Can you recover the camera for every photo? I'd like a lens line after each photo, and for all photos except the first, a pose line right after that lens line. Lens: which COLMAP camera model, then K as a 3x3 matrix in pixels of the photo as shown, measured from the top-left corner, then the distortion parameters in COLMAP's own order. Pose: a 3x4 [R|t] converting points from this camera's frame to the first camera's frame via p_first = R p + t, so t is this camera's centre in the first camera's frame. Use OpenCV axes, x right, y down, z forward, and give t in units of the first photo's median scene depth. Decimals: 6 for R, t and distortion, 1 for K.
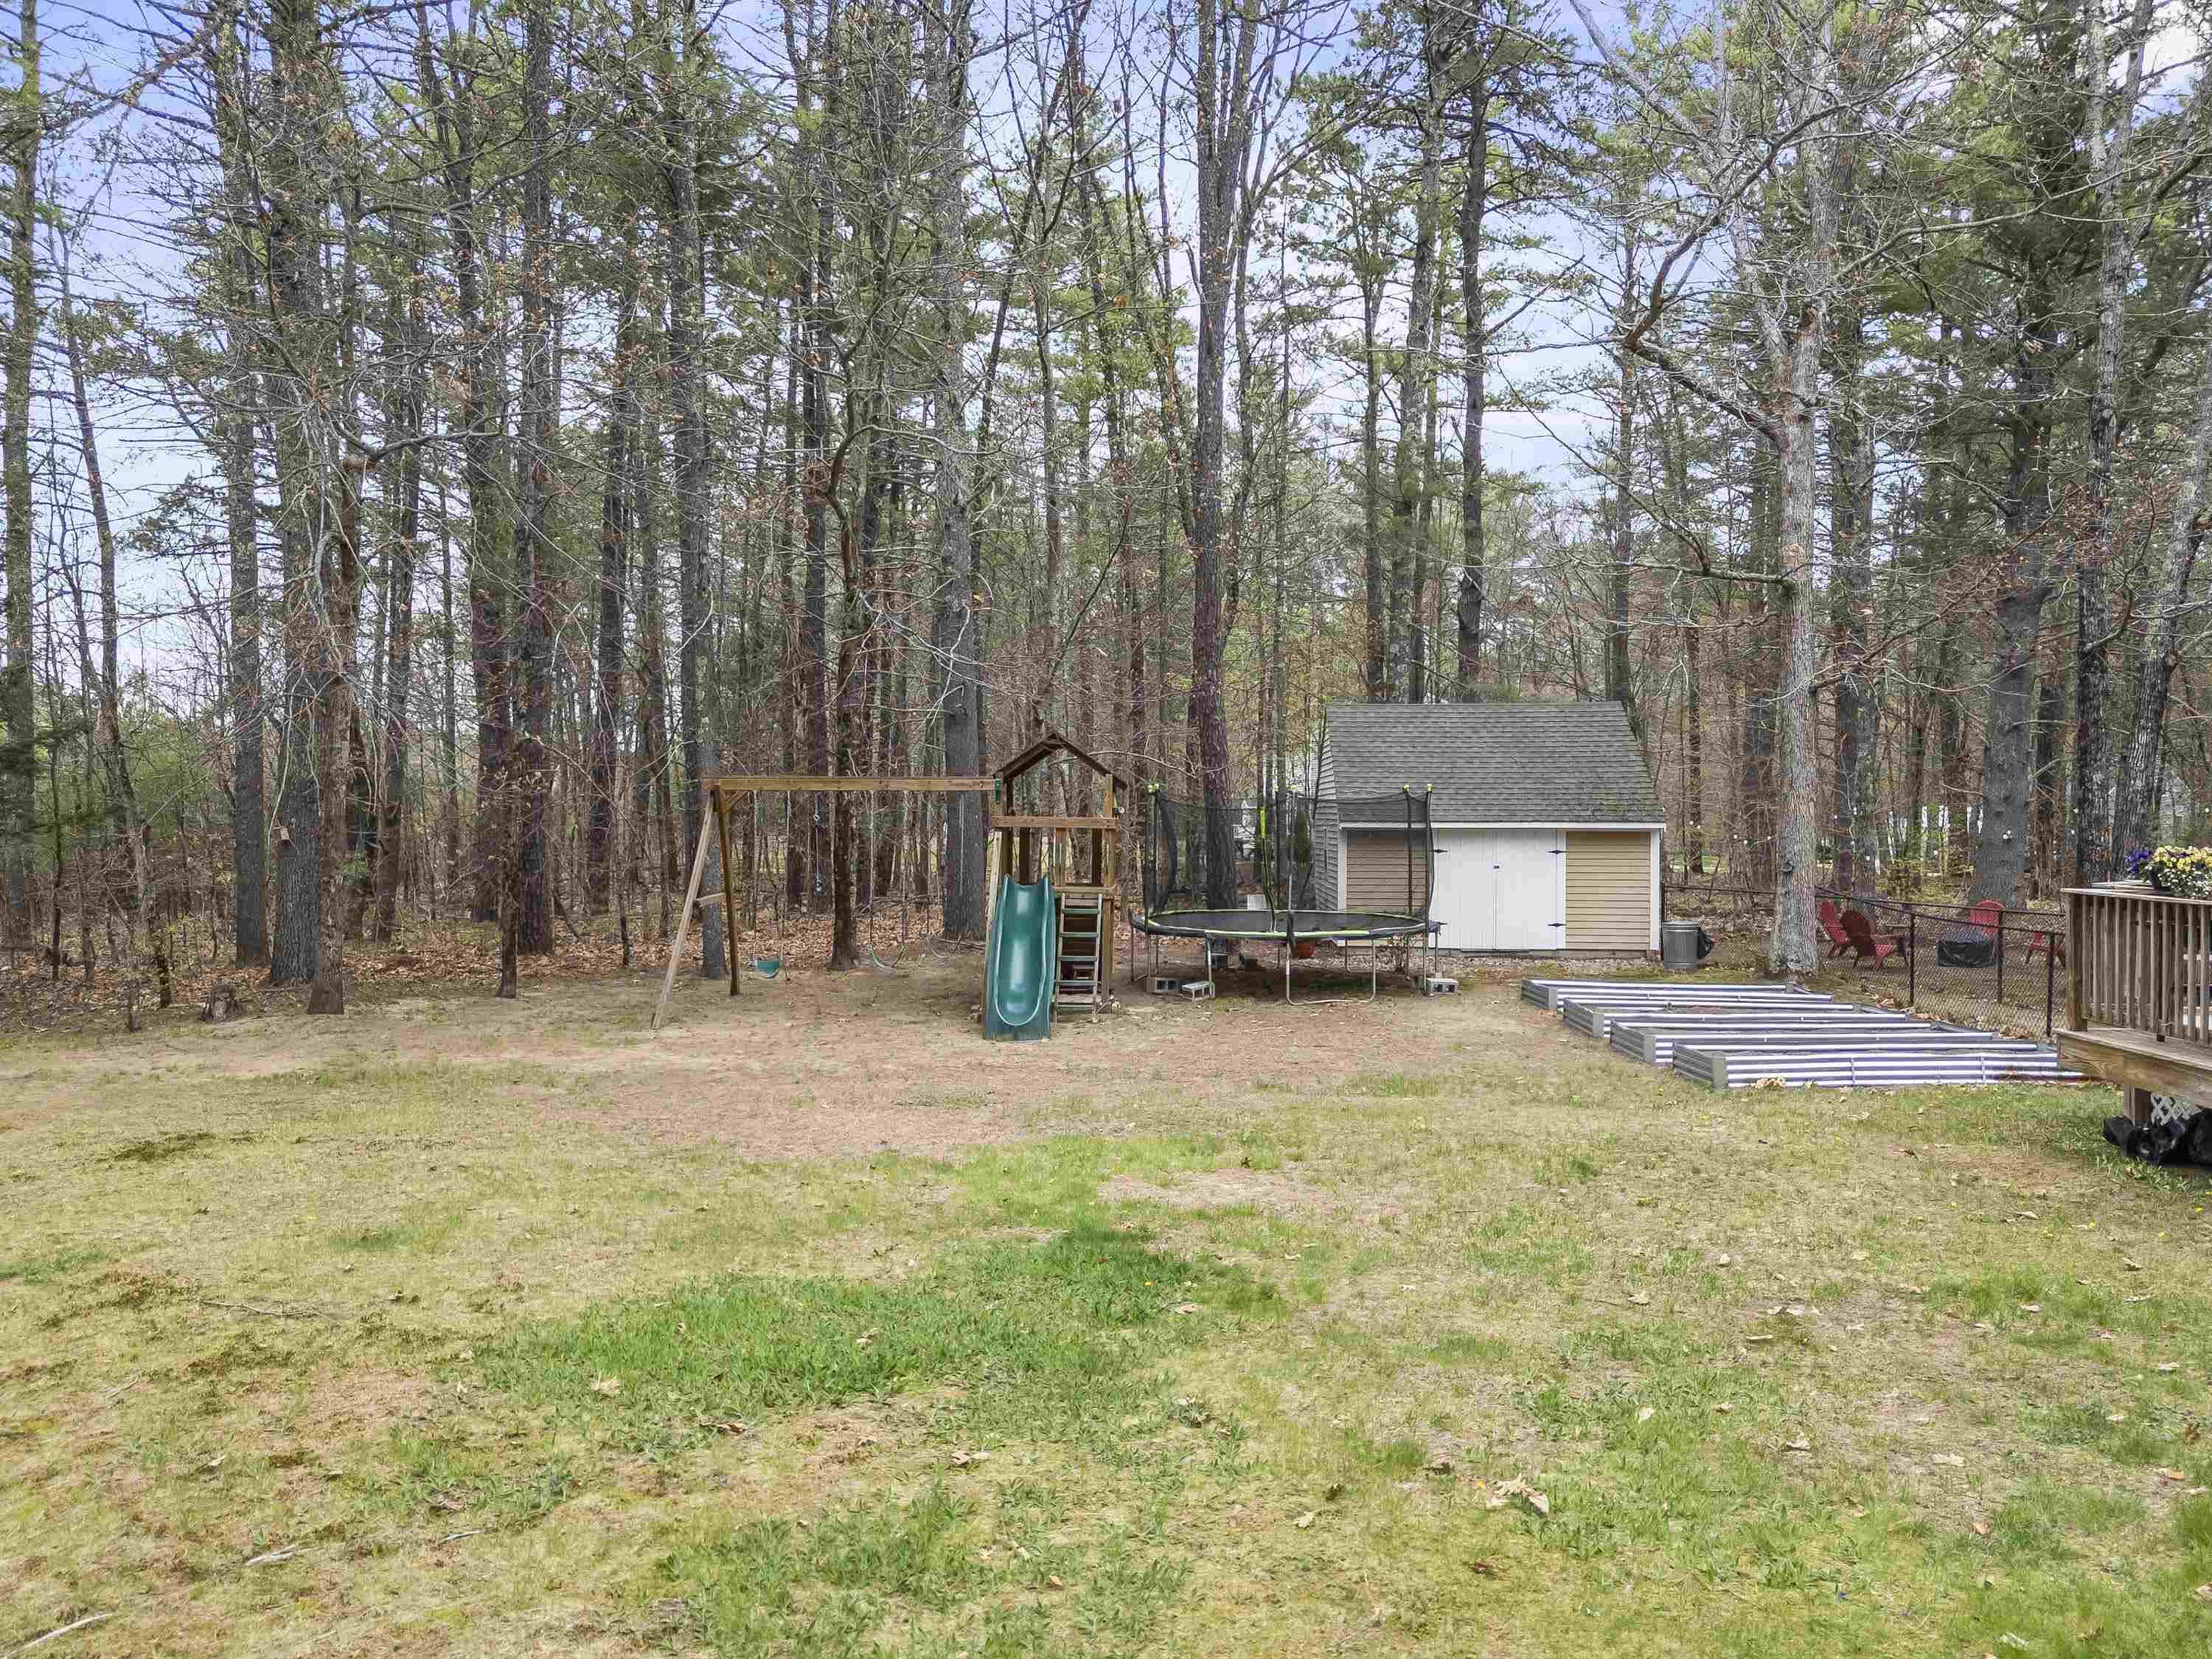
lens RADIAL K [[1612.5, 0, 1115.3], [0, 1612.5, 820.6], [0, 0, 1]] dist [0.061888, -0.053299]
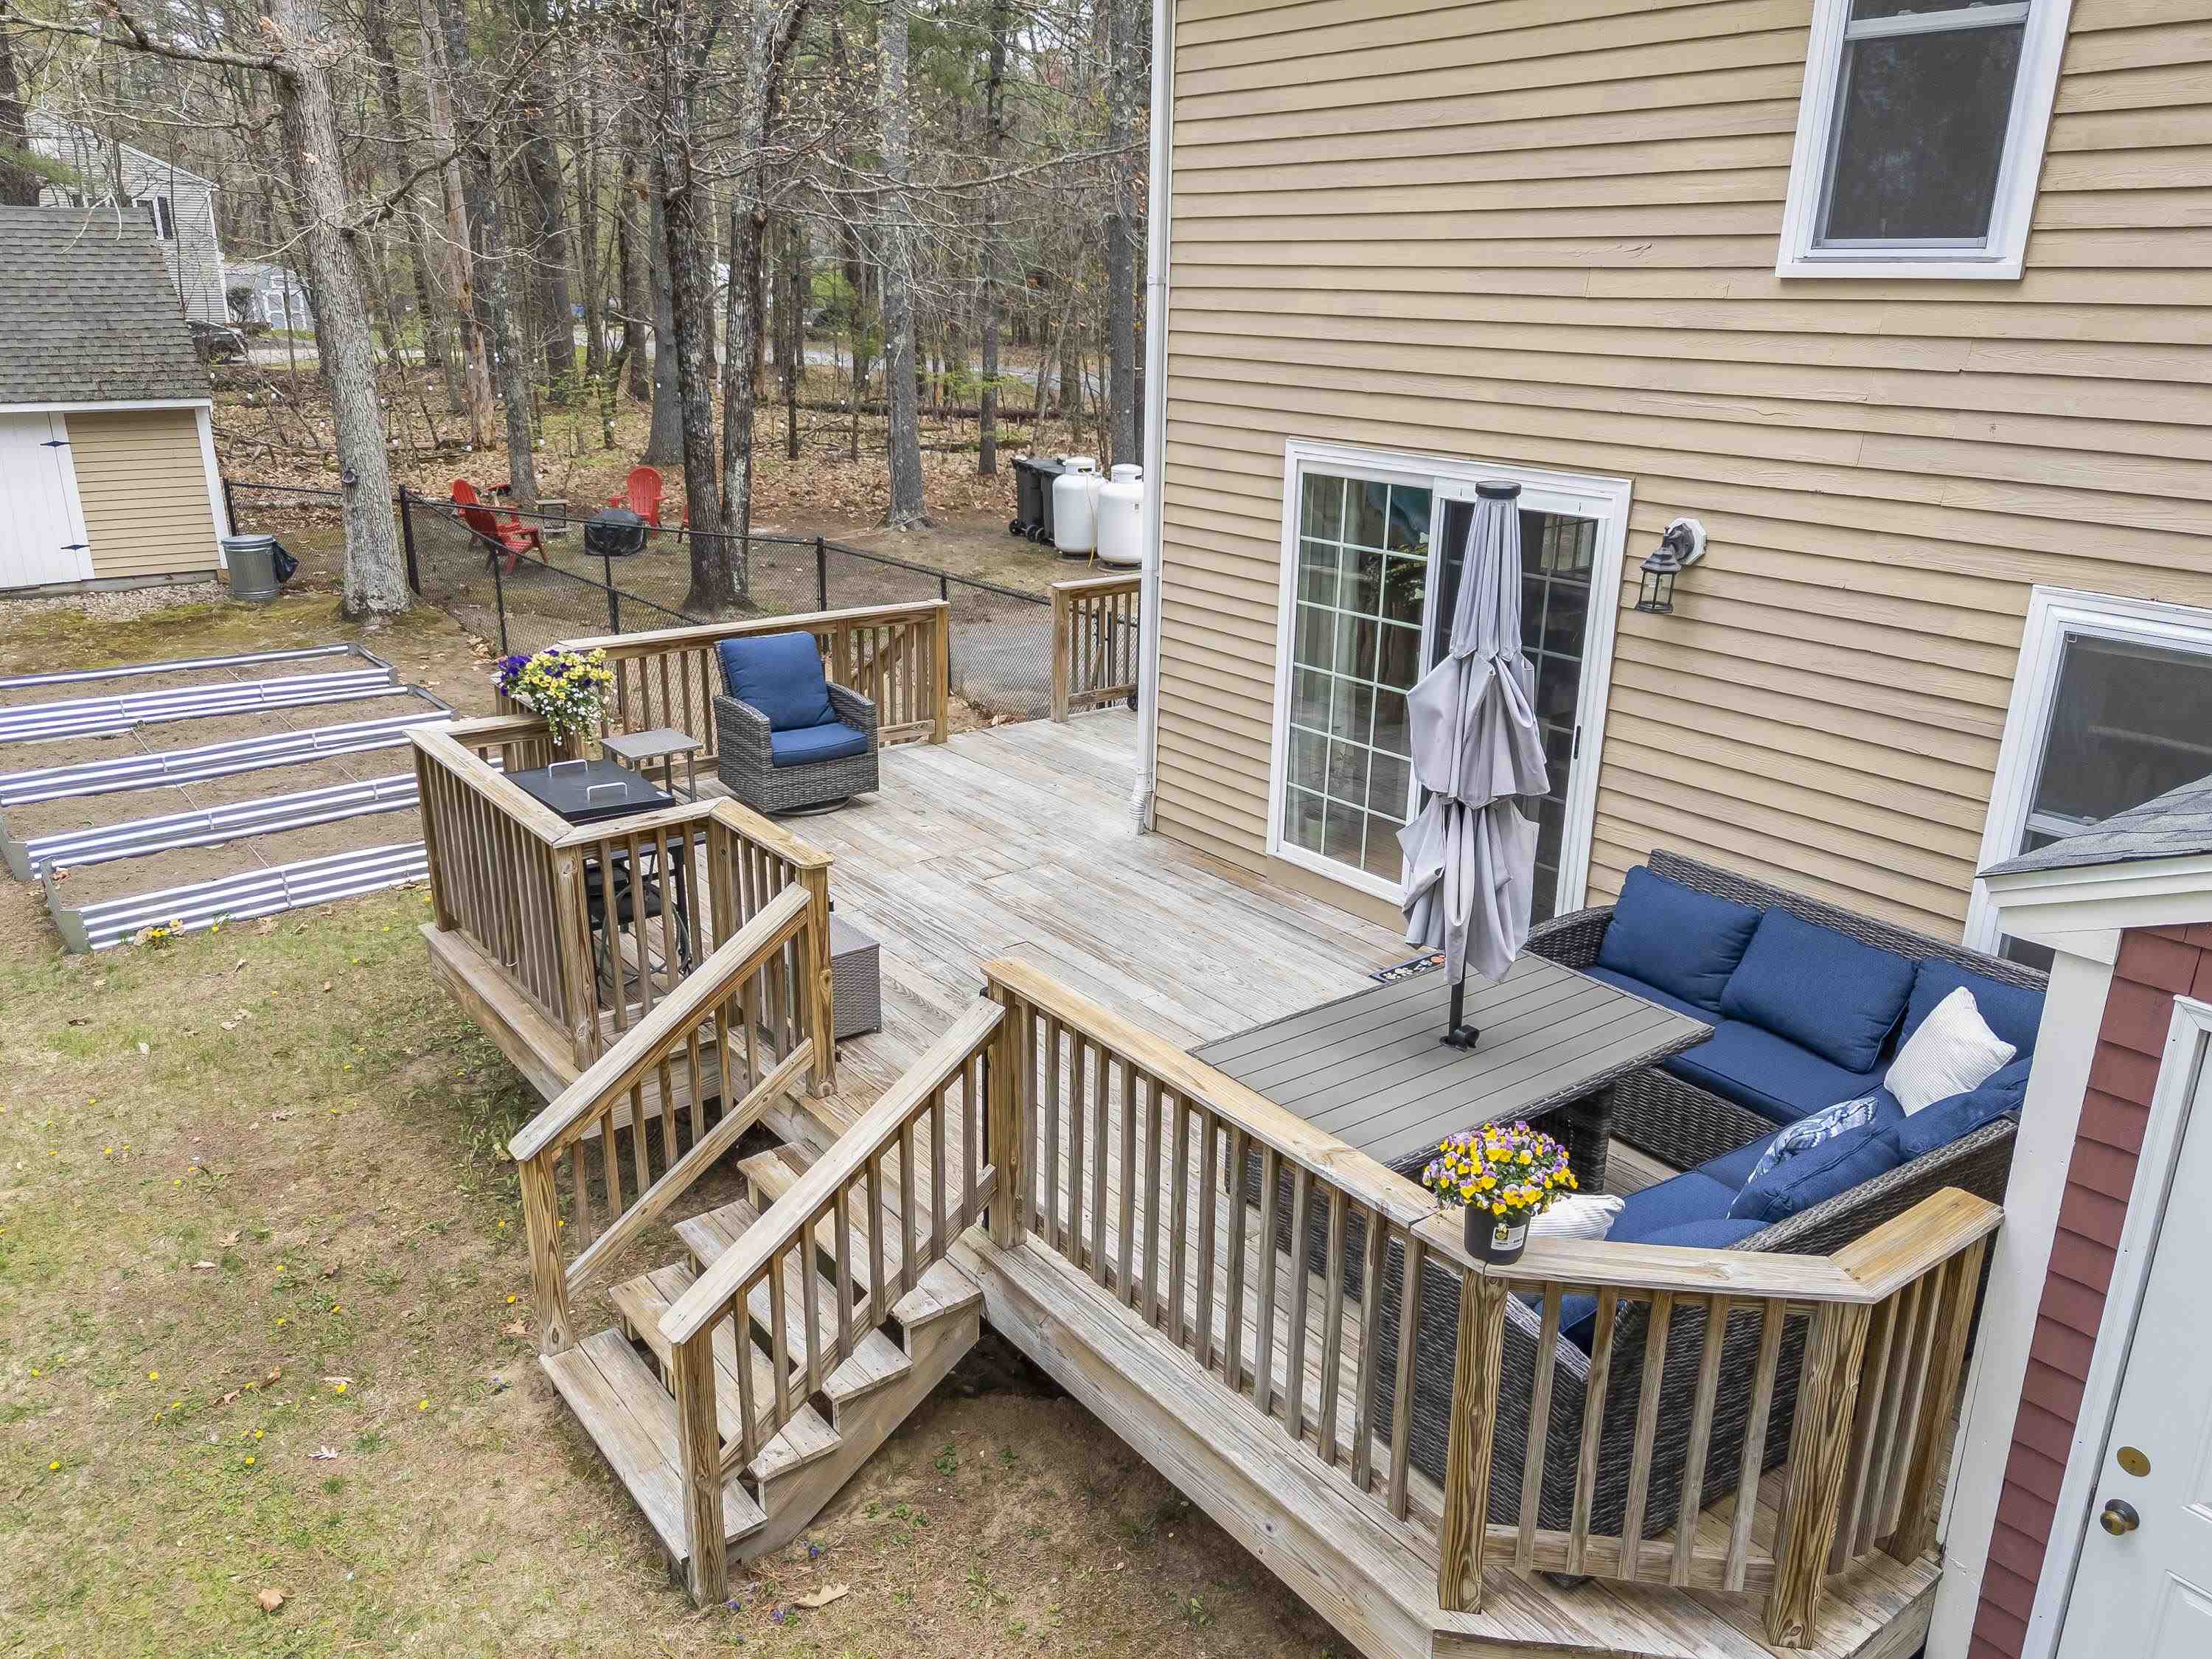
lens RADIAL K [[1655.0, 0, 1106.0], [0, 1655.0, 829.5], [0, 0, 1]] dist [0.054686, -0.048223]
pose [[0.789239, -0.196199, 0.581900, 0.176071], [-0.006409, 0.944904, 0.327285, -0.063941], [-0.614053, -0.262035, 0.744498, 0.132626]]
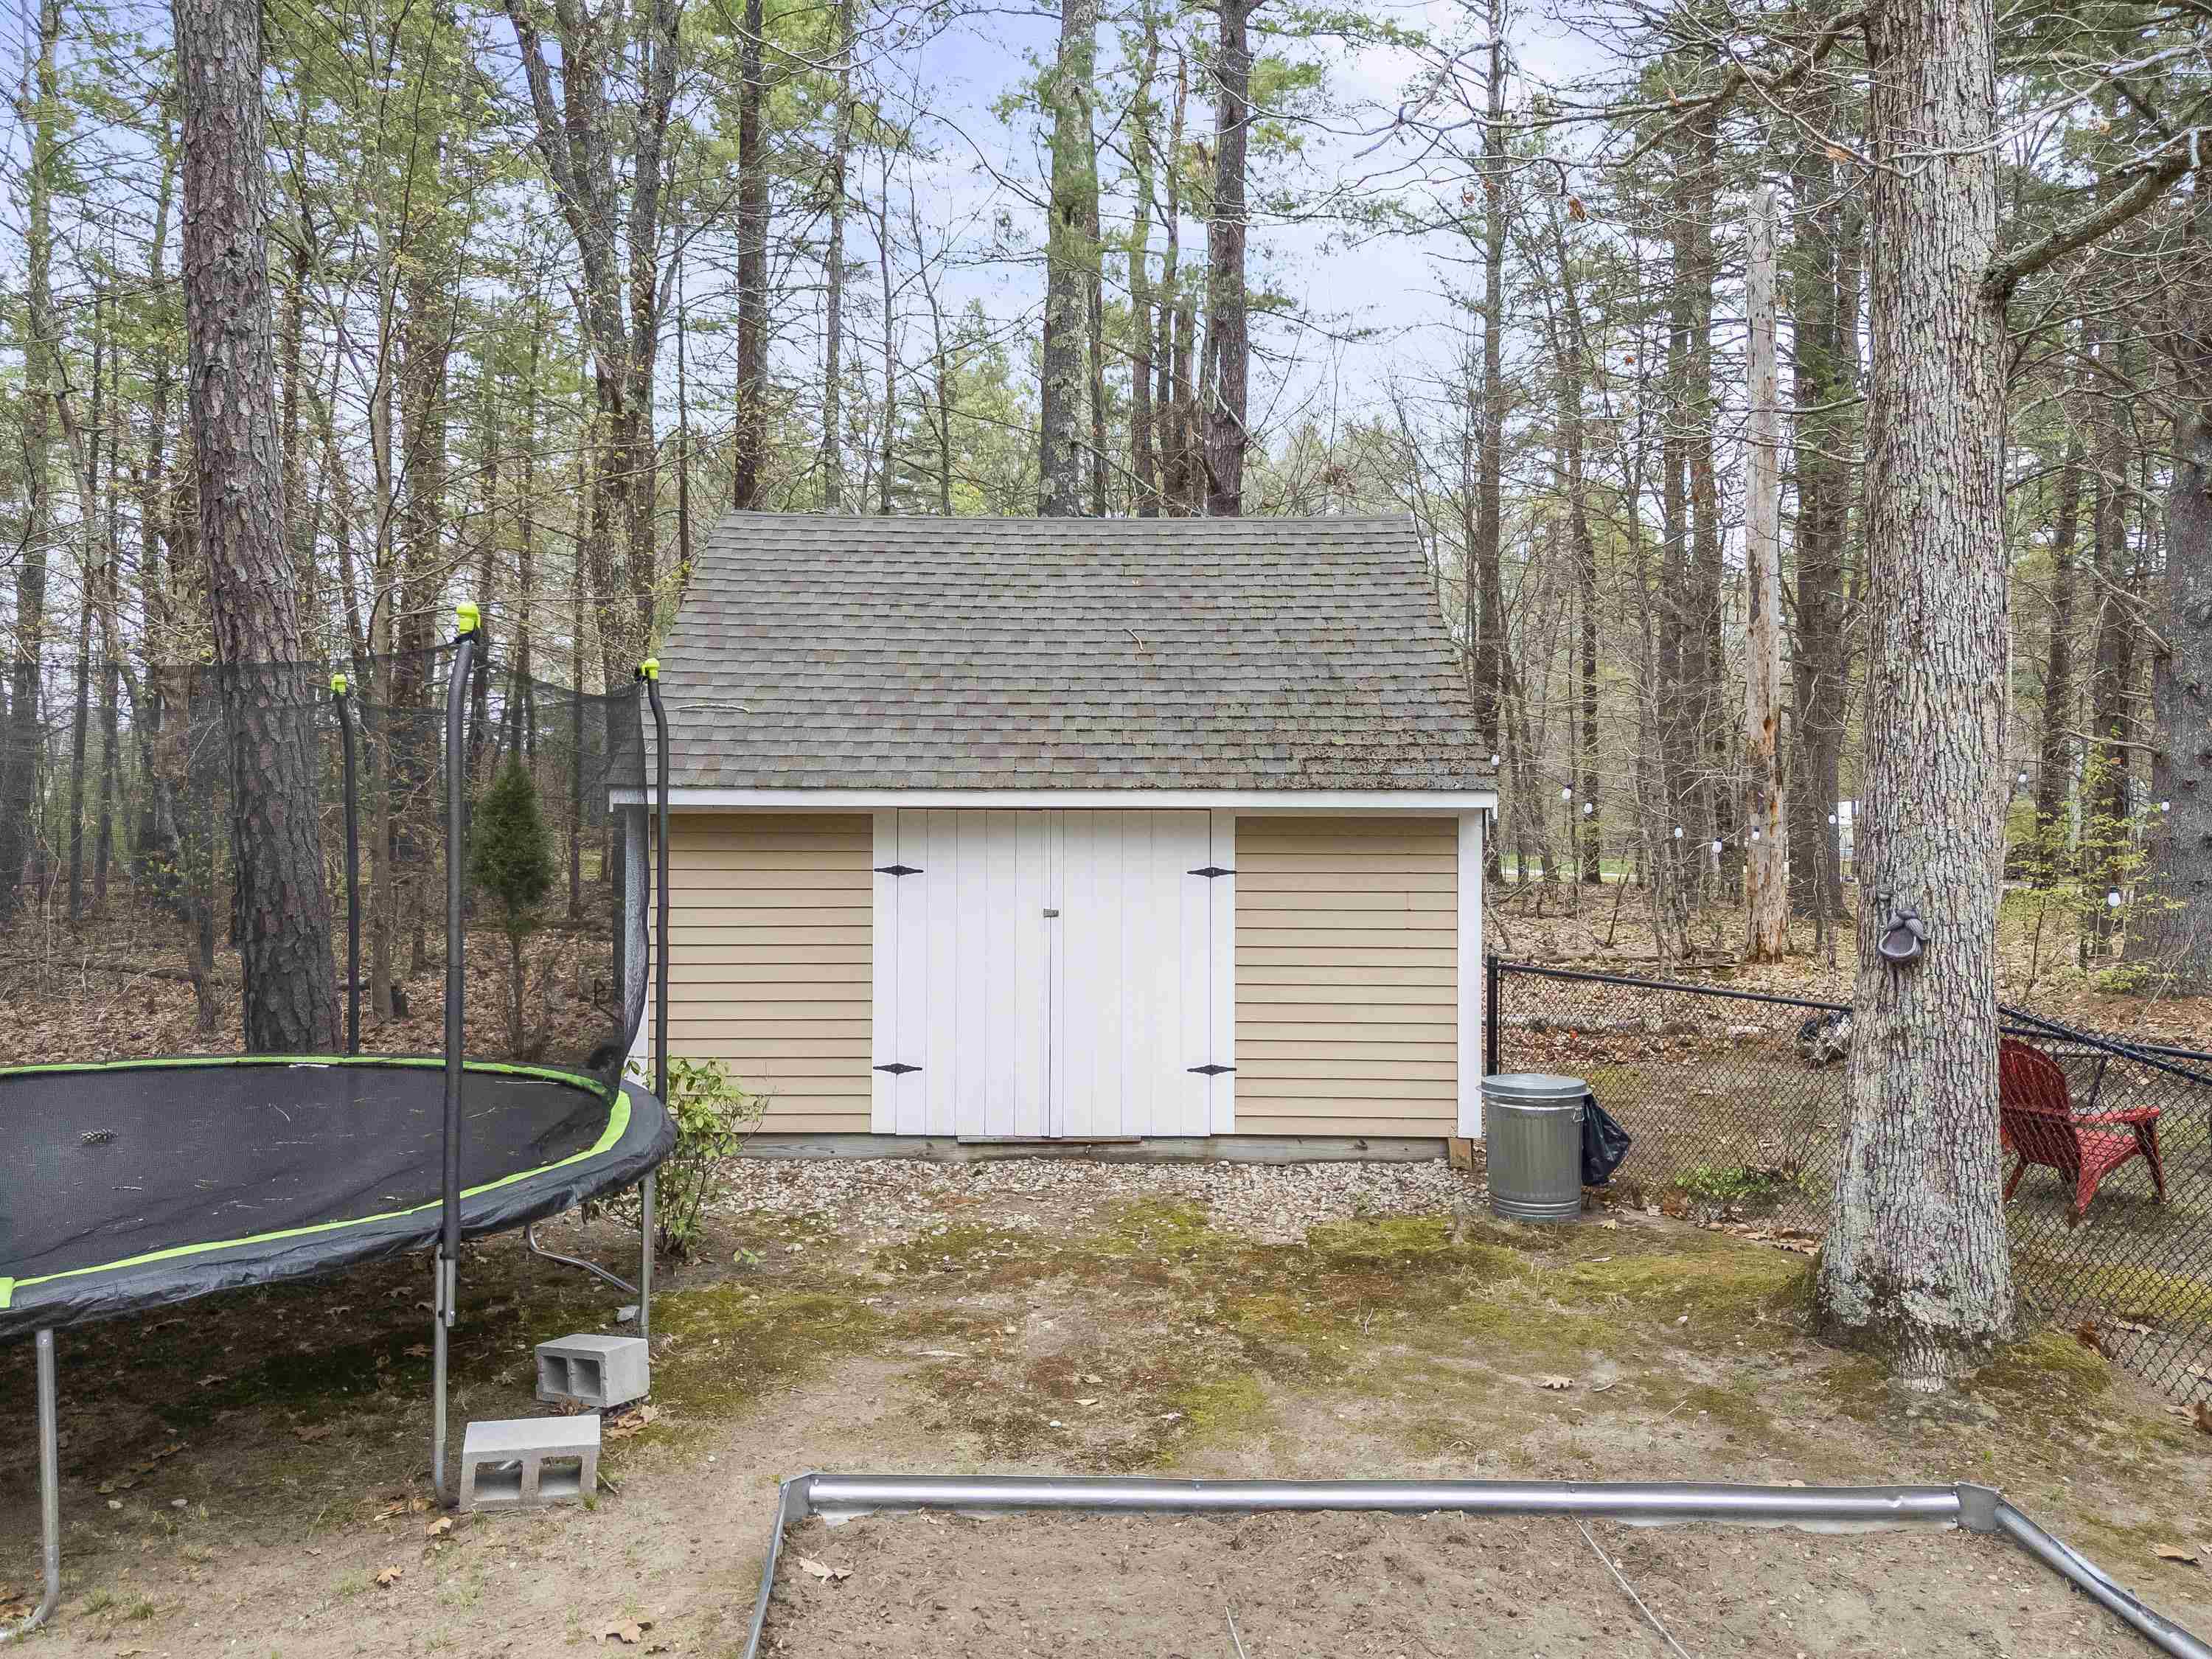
lens RADIAL K [[1612.5, 0, 1115.3], [0, 1612.5, 820.6], [0, 0, 1]] dist [0.061888, -0.053299]
pose [[0.998462, -0.001229, 0.055425, 0.230965], [0.001116, 0.999997, 0.002083, 0.006843], [-0.055428, -0.002018, 0.998461, 0.635887]]
